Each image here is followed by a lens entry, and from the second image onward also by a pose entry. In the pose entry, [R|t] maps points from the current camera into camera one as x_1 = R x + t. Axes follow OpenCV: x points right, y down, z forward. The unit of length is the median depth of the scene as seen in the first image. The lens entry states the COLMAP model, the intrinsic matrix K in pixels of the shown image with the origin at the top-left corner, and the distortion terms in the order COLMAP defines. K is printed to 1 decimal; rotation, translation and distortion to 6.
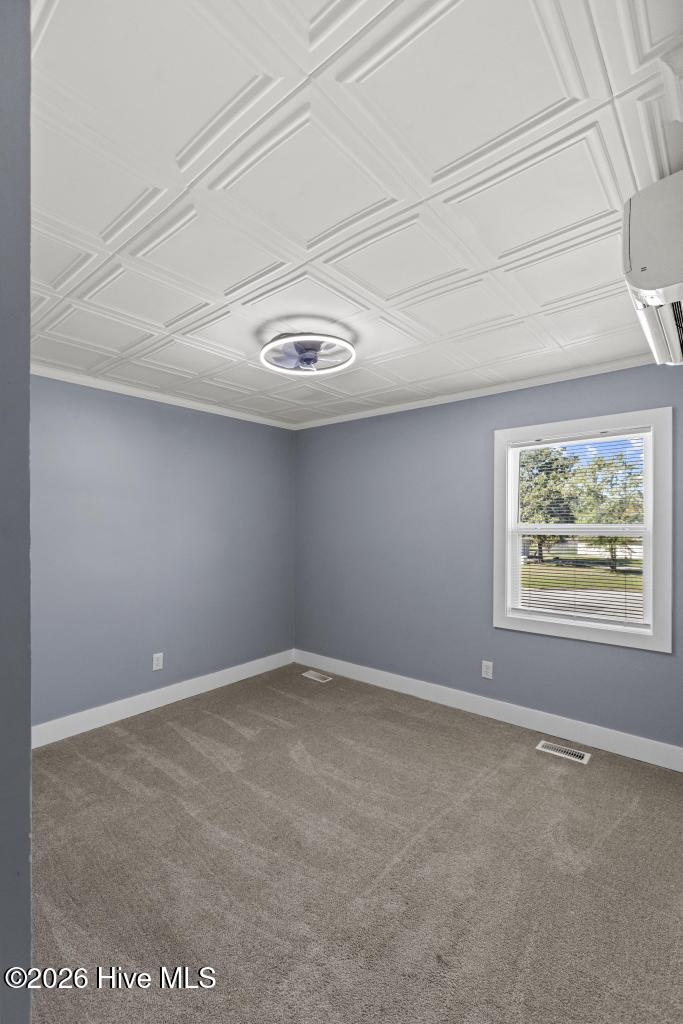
lens RADIAL K [[446.5, 0, 335.3], [0, 446.5, 520.4], [0, 0, 1]] dist [0.001204, 0.001230]
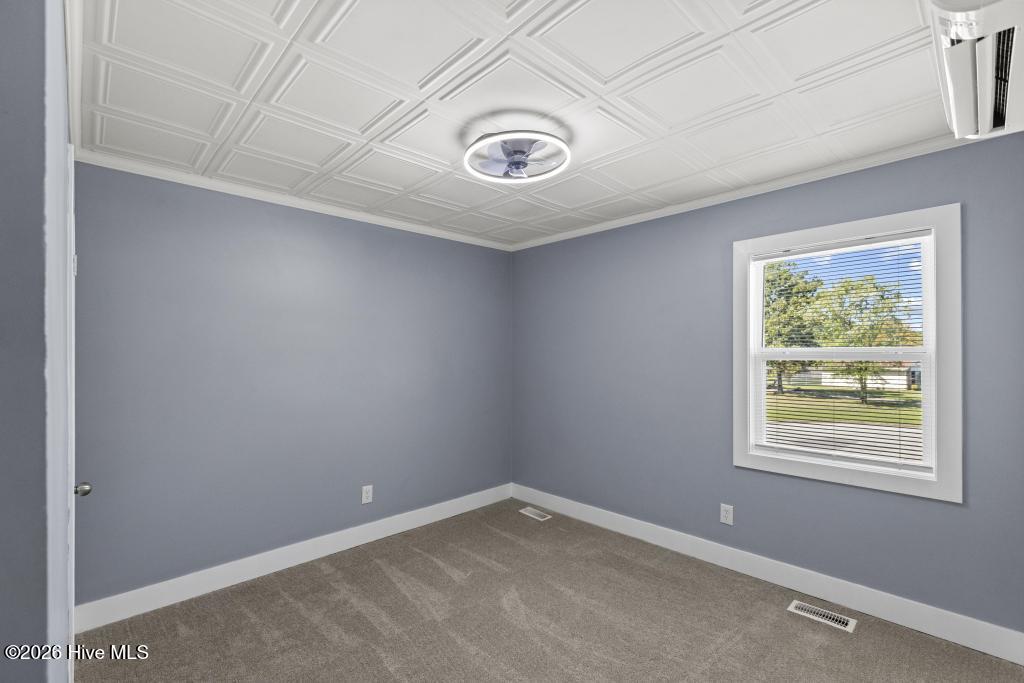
lens RADIAL K [[446.5, 0, 518.2], [0, 446.5, 348.4], [0, 0, 1]] dist [0.001204, 0.001230]
pose [[0.995365, -0.005393, -0.096018, 0.021178], [0.004969, 0.999977, -0.004653, 0.011839], [0.096041, 0.004155, 0.995369, 0.097704]]
